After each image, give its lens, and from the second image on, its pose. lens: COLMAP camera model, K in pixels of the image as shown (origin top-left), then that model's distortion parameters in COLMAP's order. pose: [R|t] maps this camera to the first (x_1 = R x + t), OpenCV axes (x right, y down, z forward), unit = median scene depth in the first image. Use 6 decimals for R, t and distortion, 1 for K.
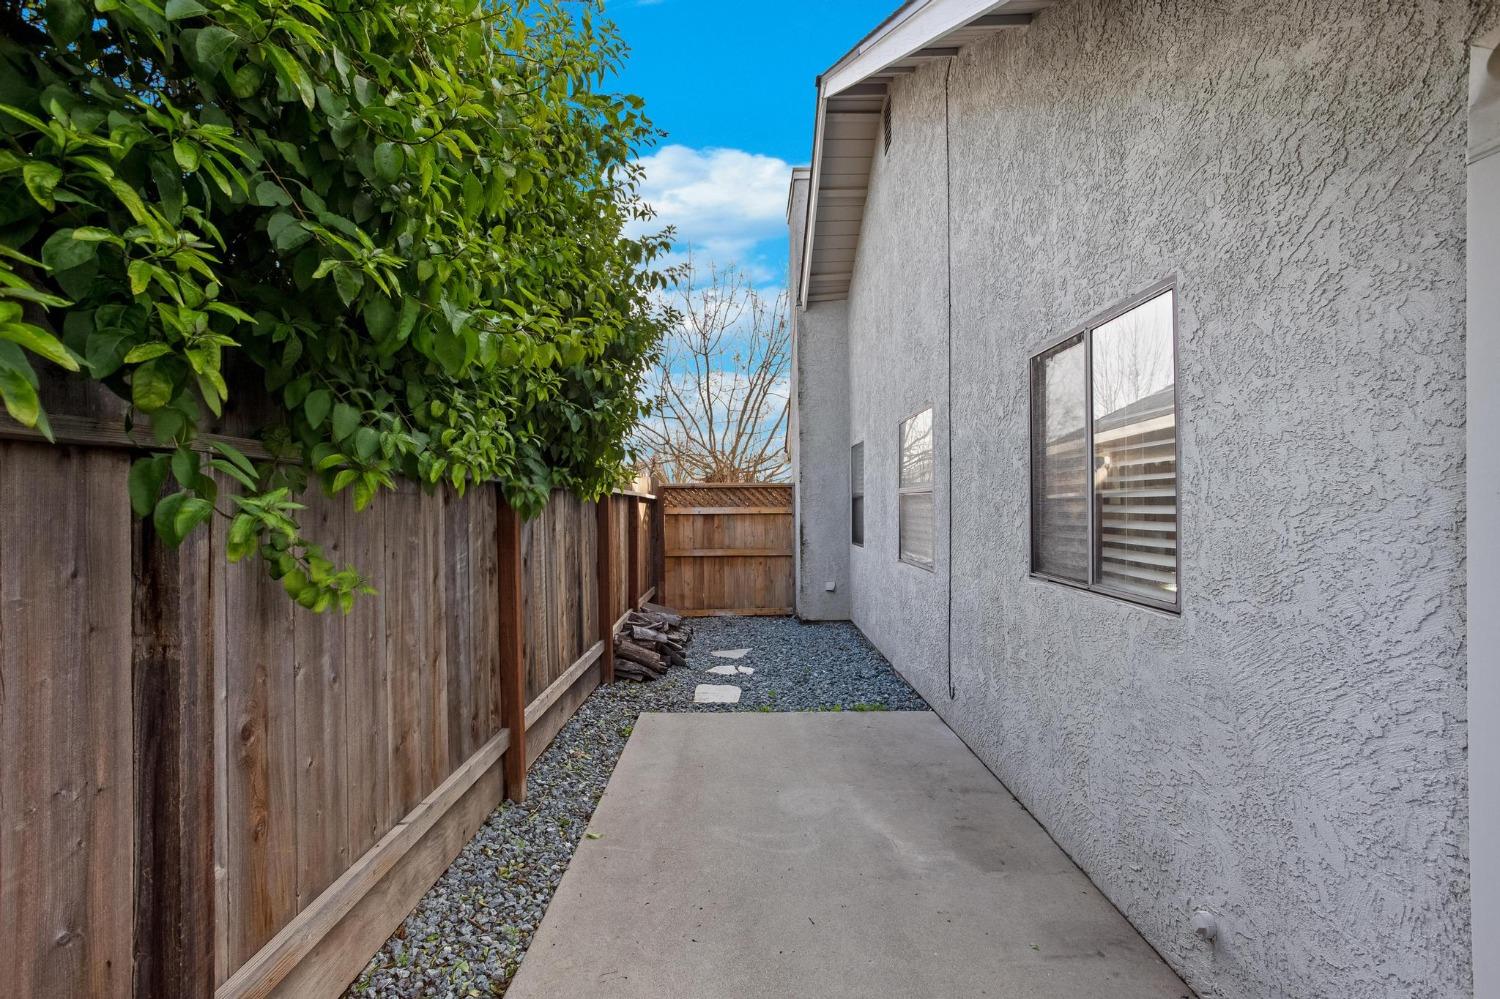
lens RADIAL K [[724.4, 0, 747.2], [0, 724.4, 504.3], [0, 0, 1]] dist [-0.053170, 0.031909]
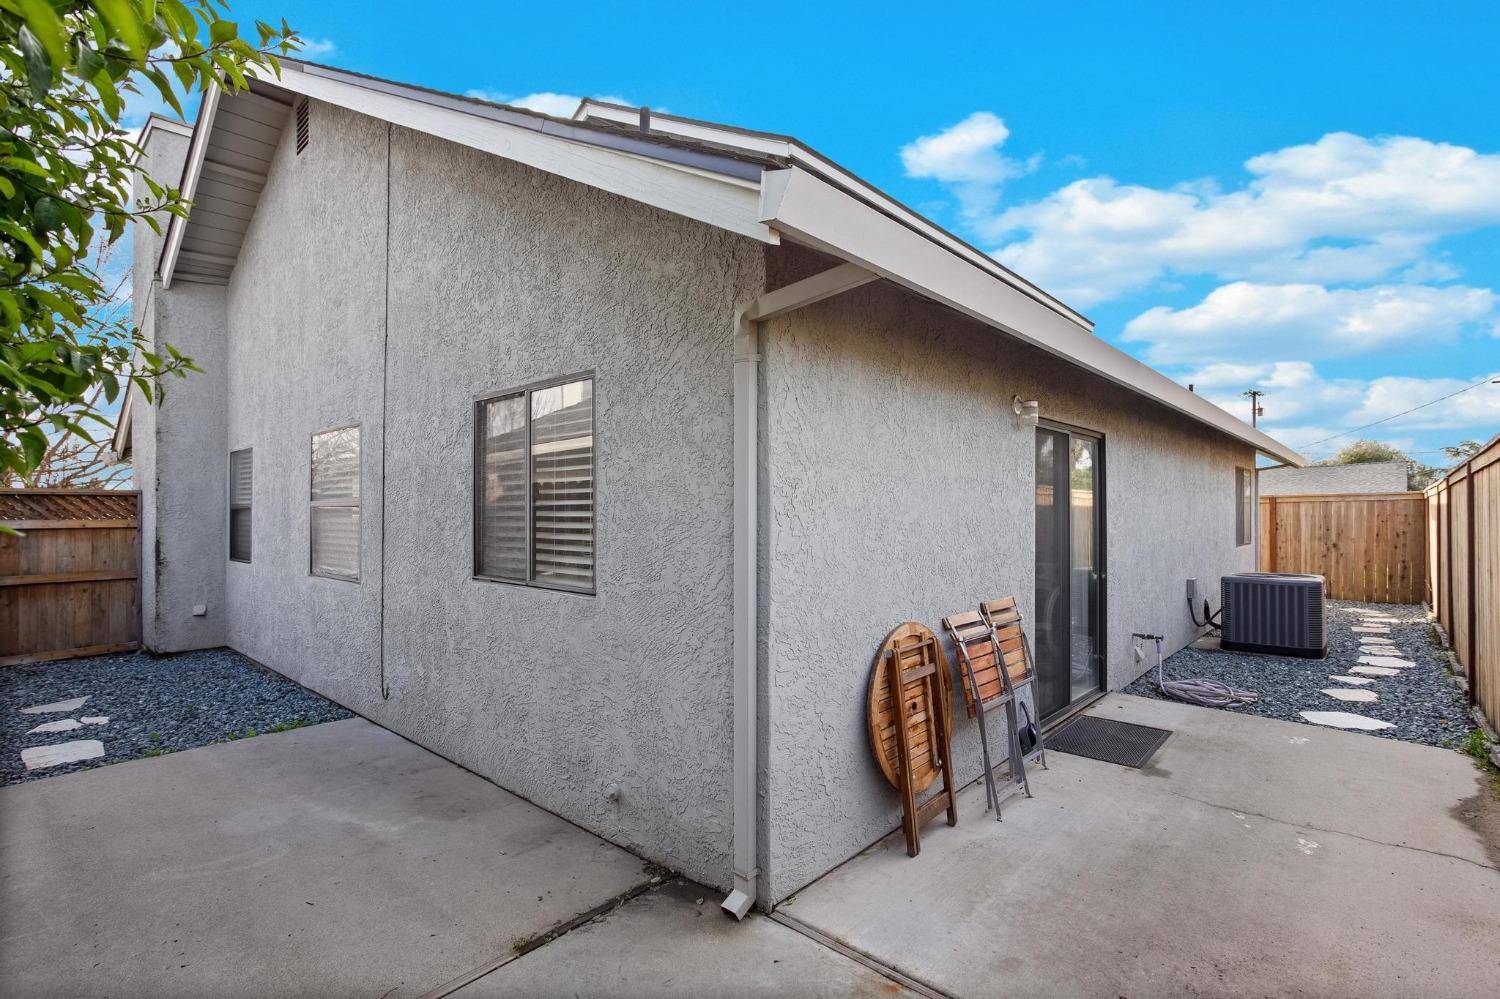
lens RADIAL K [[736.1, 0, 747.4], [0, 736.1, 507.2], [0, 0, 1]] dist [-0.054403, 0.034009]
pose [[0.673162, 0.008380, 0.739447, -0.220027], [-0.002593, 0.999956, -0.008971, -0.012789], [-0.739490, 0.004122, 0.673155, -0.191029]]
